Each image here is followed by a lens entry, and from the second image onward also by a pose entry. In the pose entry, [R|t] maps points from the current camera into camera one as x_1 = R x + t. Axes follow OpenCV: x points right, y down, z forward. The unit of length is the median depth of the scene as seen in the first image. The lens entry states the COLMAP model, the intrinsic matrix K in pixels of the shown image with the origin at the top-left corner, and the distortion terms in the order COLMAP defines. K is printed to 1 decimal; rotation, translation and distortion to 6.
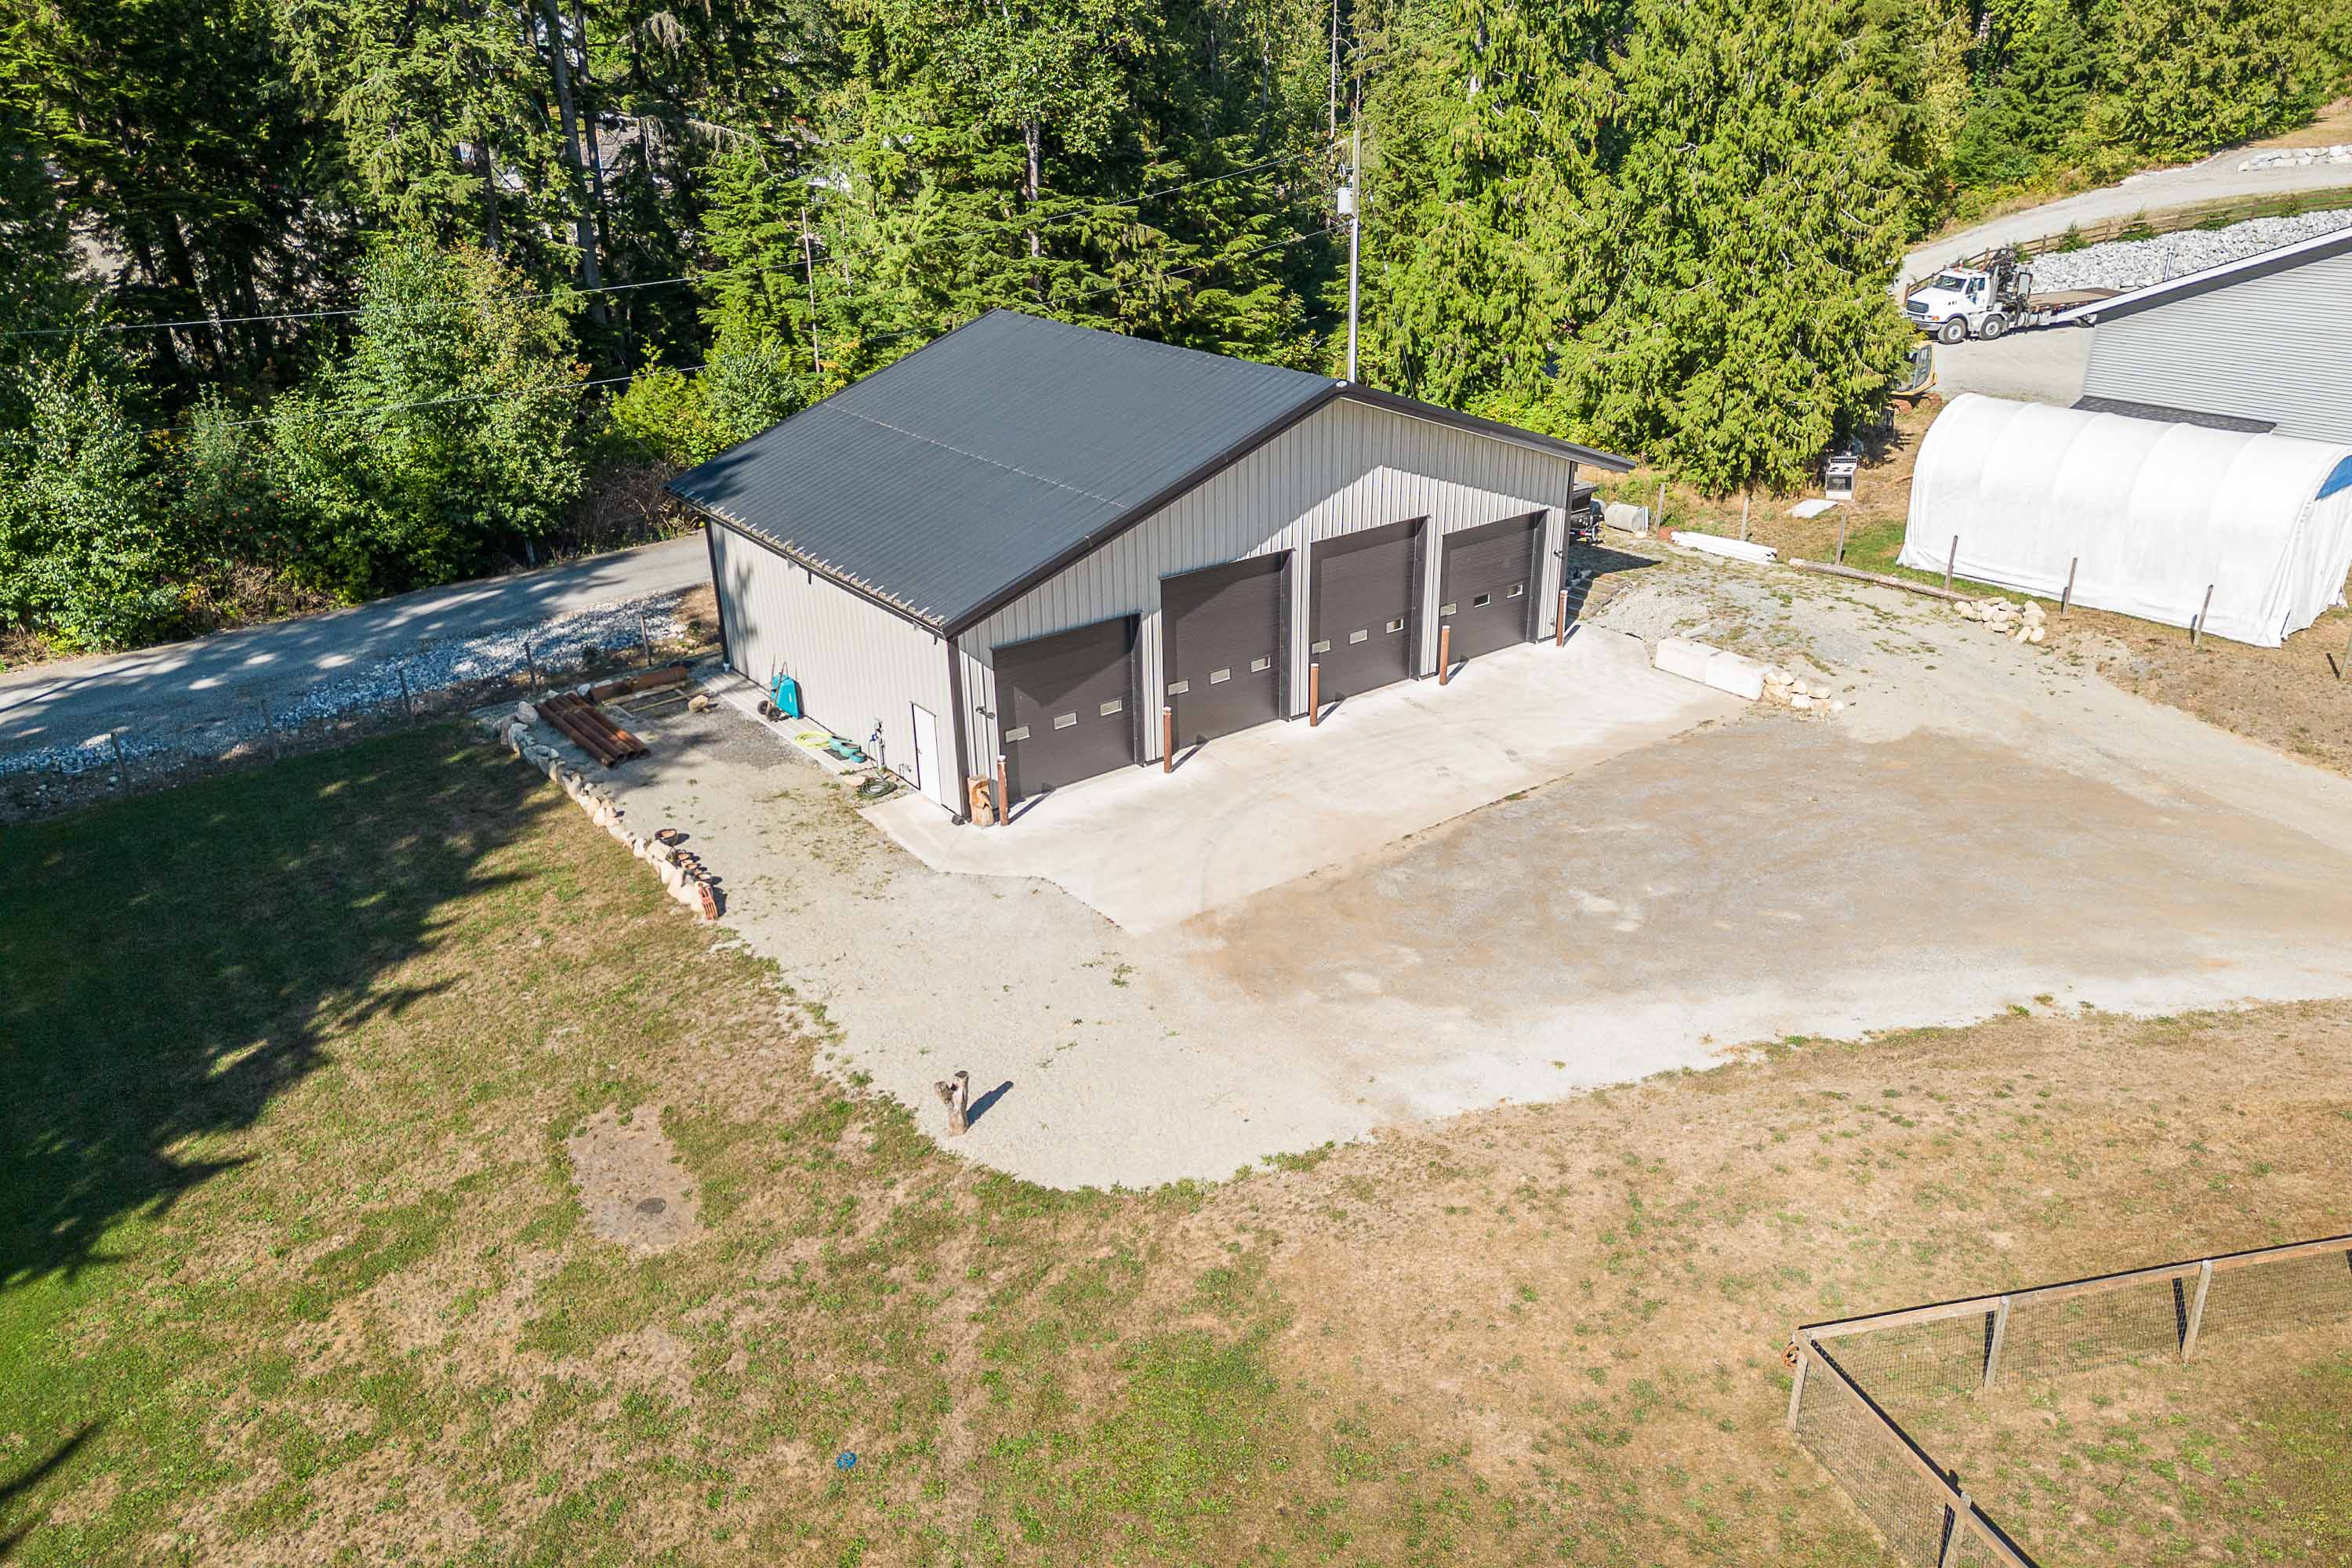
lens RADIAL K [[1688.2, 0, 1164.1], [0, 1688.2, 796.3], [0, 0, 1]] dist [0.033900, -0.007647]
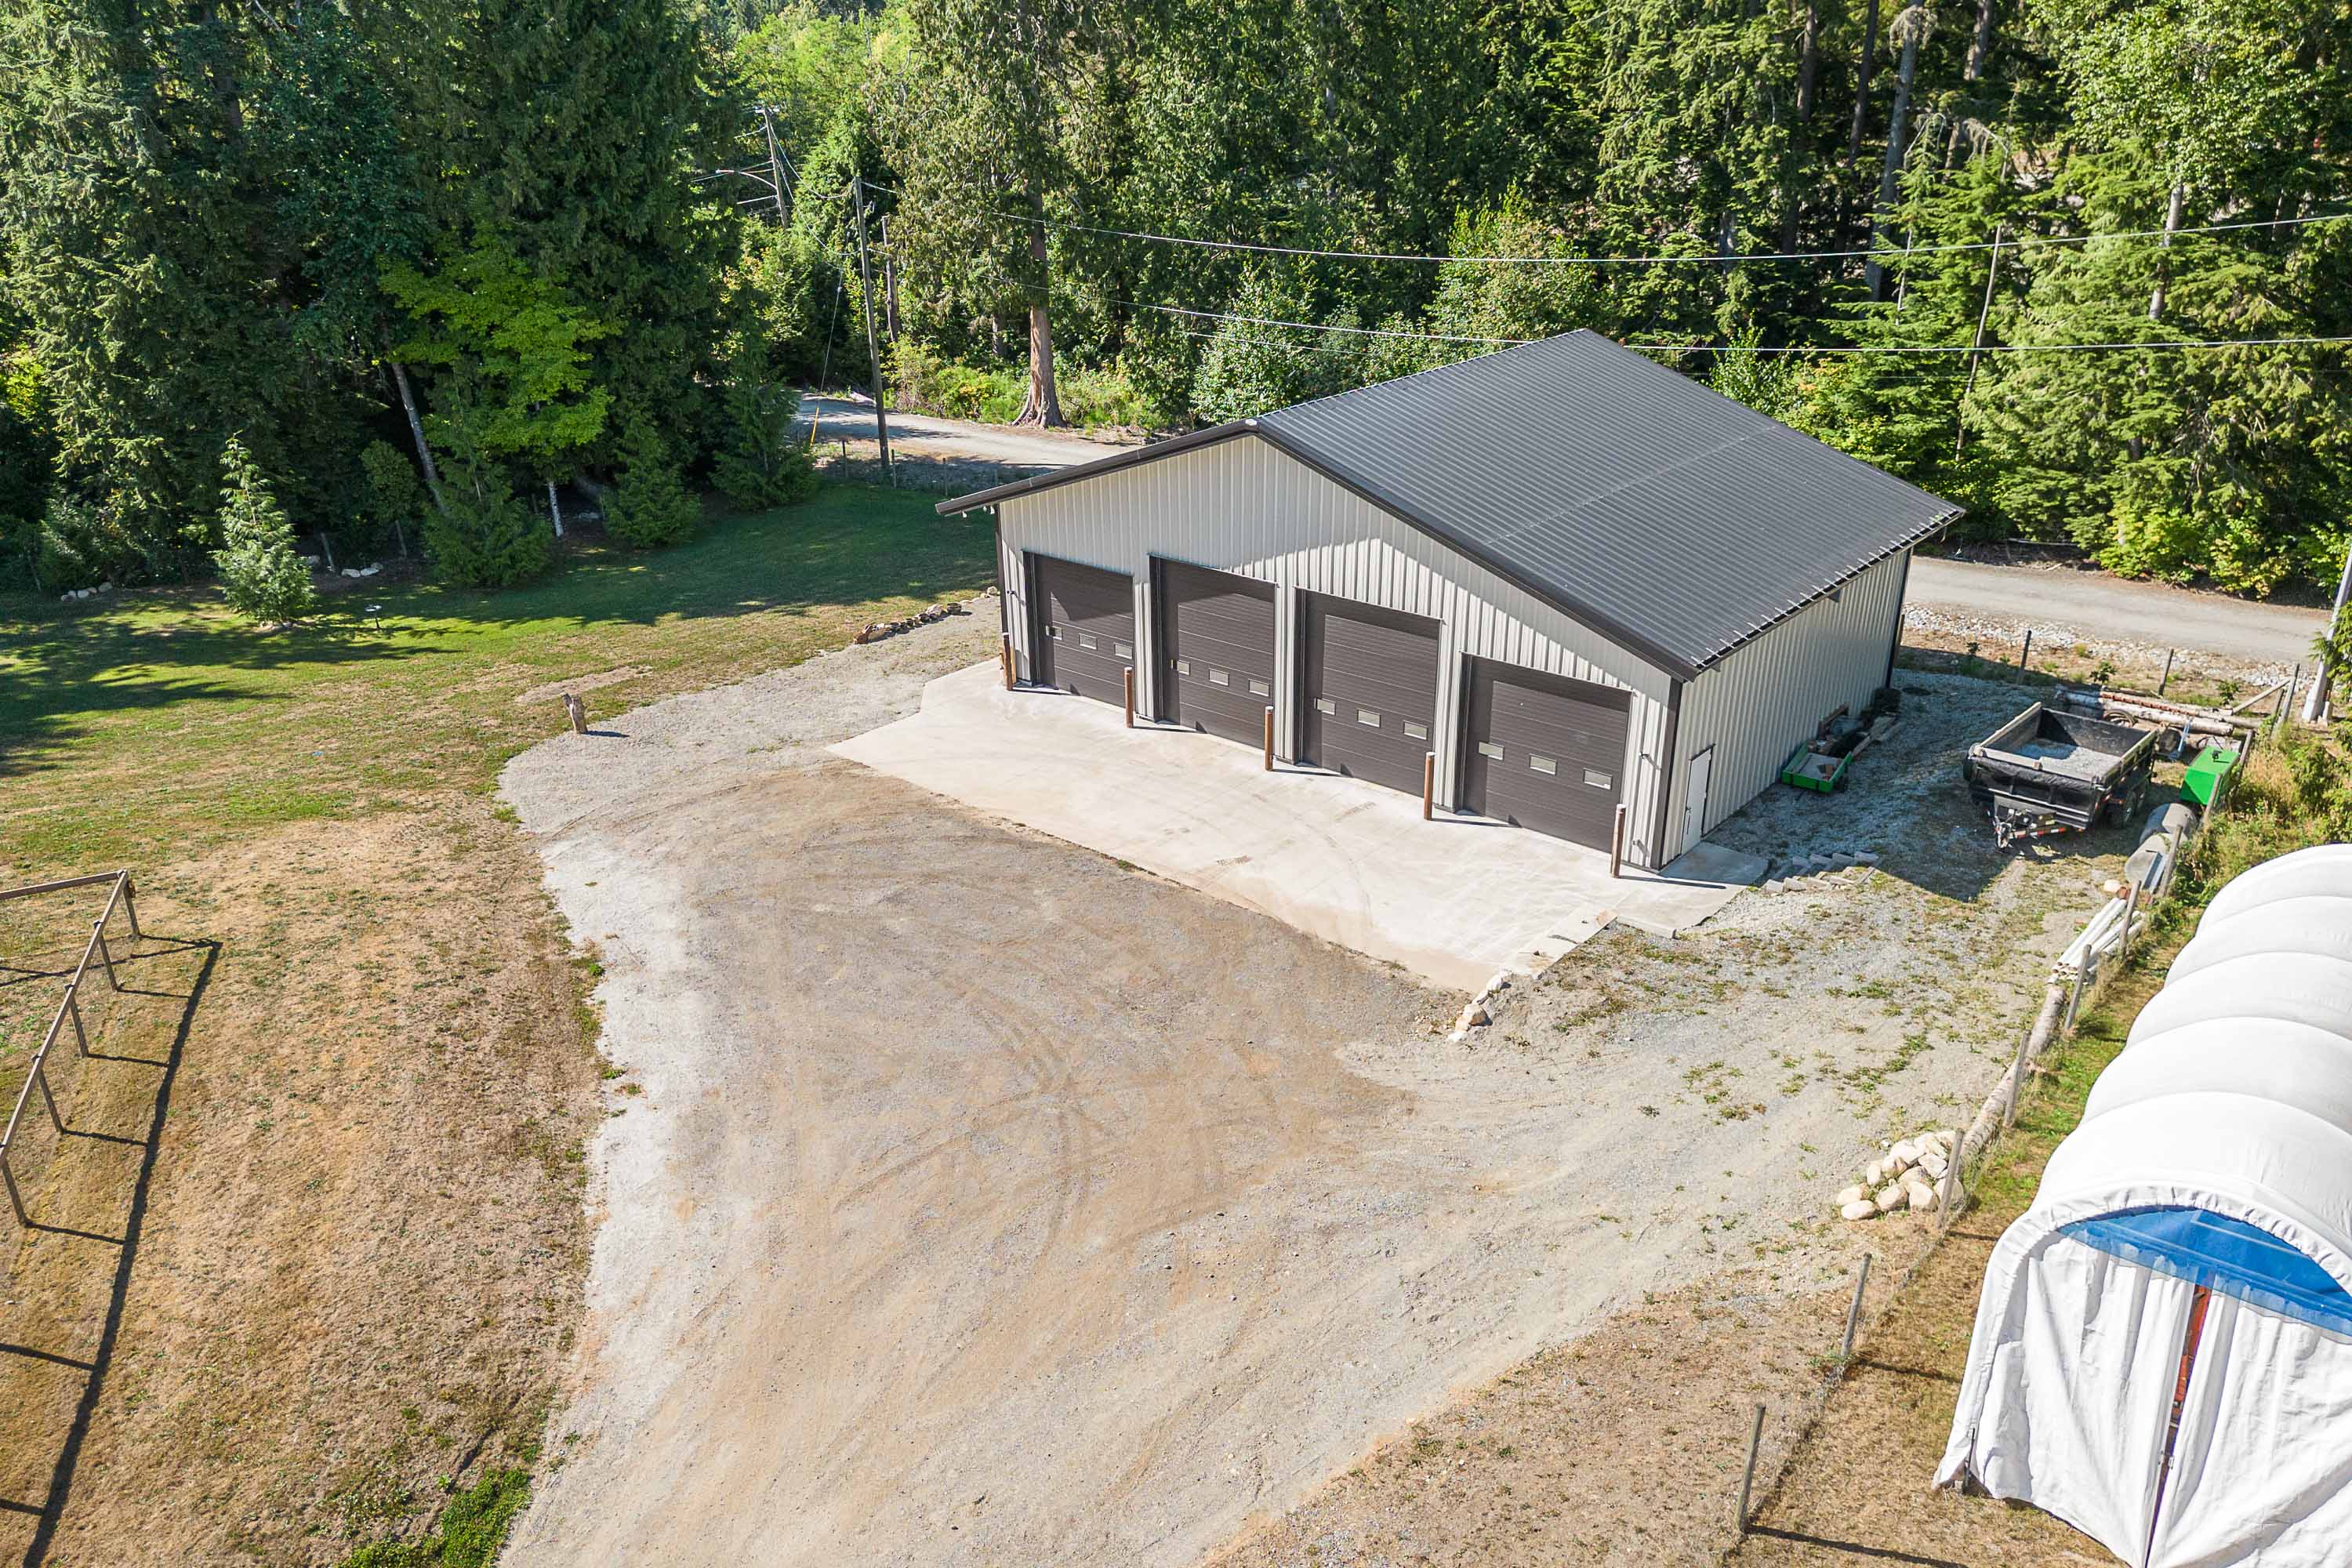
lens RADIAL K [[1688.2, 0, 1164.1], [0, 1688.2, 796.3], [0, 0, 1]] dist [0.033900, -0.007647]
pose [[0.201492, 0.408808, -0.890099, 1.034388], [-0.390641, 0.866878, 0.309713, -0.333953], [0.898221, 0.285305, 0.334366, 0.683118]]
